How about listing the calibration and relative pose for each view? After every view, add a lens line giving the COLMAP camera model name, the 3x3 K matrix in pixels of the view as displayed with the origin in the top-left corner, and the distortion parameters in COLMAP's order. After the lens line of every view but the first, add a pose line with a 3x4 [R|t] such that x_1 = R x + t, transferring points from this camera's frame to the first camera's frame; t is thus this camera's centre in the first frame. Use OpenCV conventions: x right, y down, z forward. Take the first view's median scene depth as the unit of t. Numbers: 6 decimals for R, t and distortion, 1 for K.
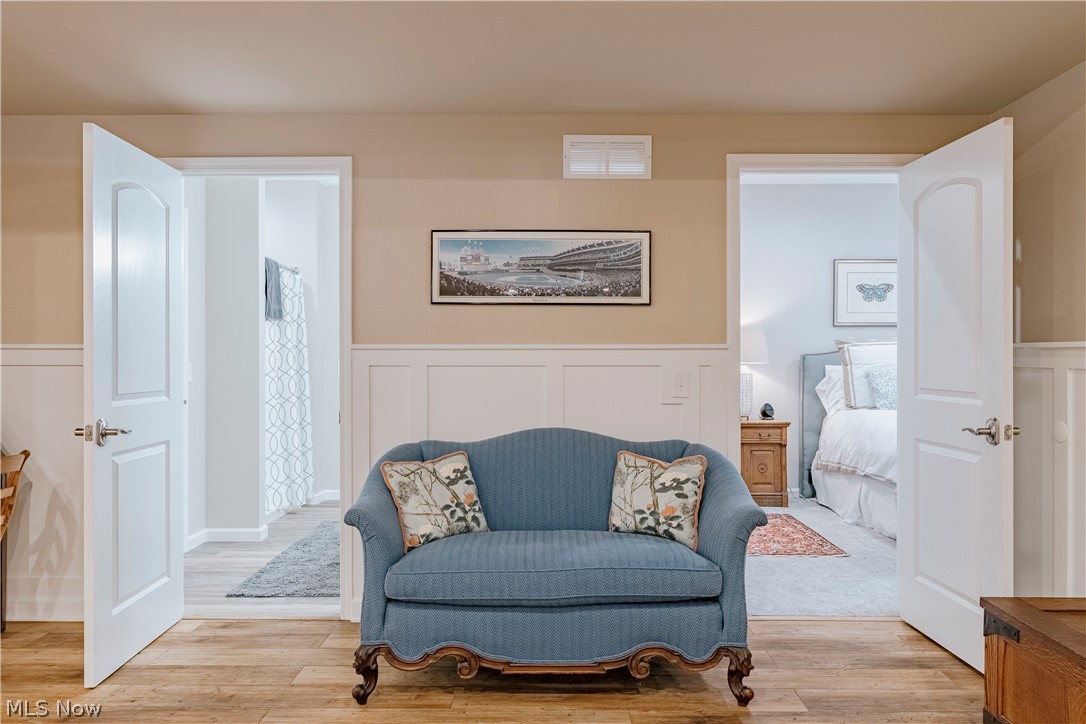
lens RADIAL K [[785.2, 0, 543.0], [0, 785.2, 362.0], [0, 0, 1]] dist [0.005524, 0.001079]
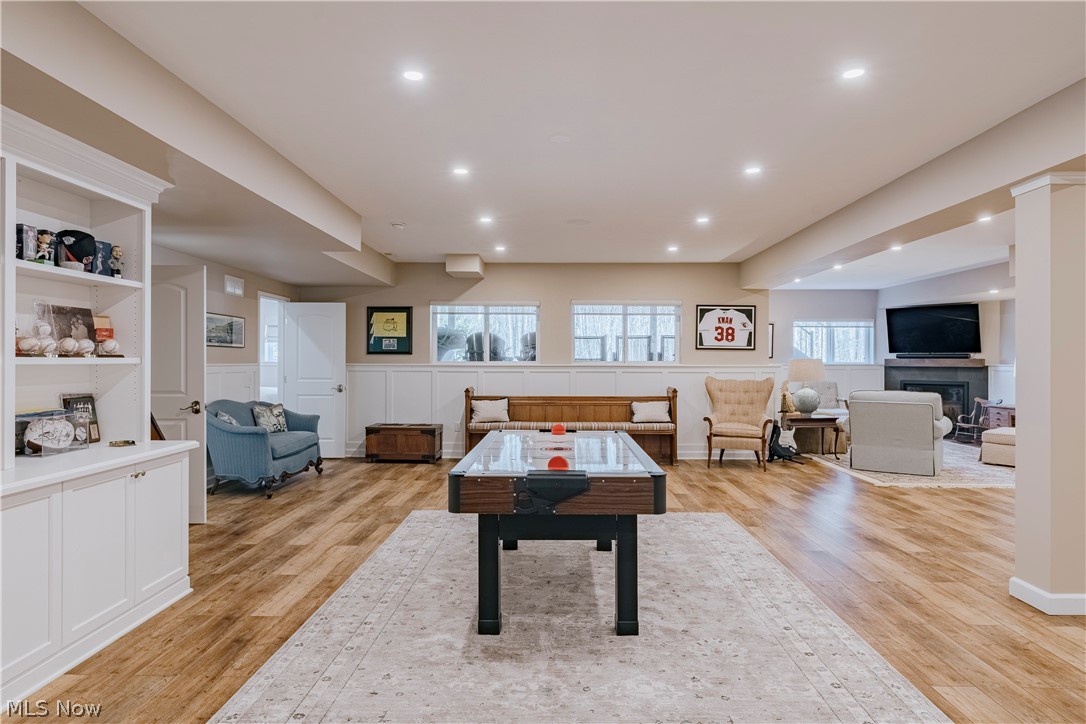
lens RADIAL K [[607.8, 0, 543.0], [0, 607.8, 362.0], [0, 0, 1]] dist [-0.002097, -0.000722]
pose [[-0.008140, 0.002668, 0.999963, -2.207858], [-0.003902, 0.999989, -0.002700, -0.031783], [-0.999959, -0.003924, -0.008130, 0.074748]]
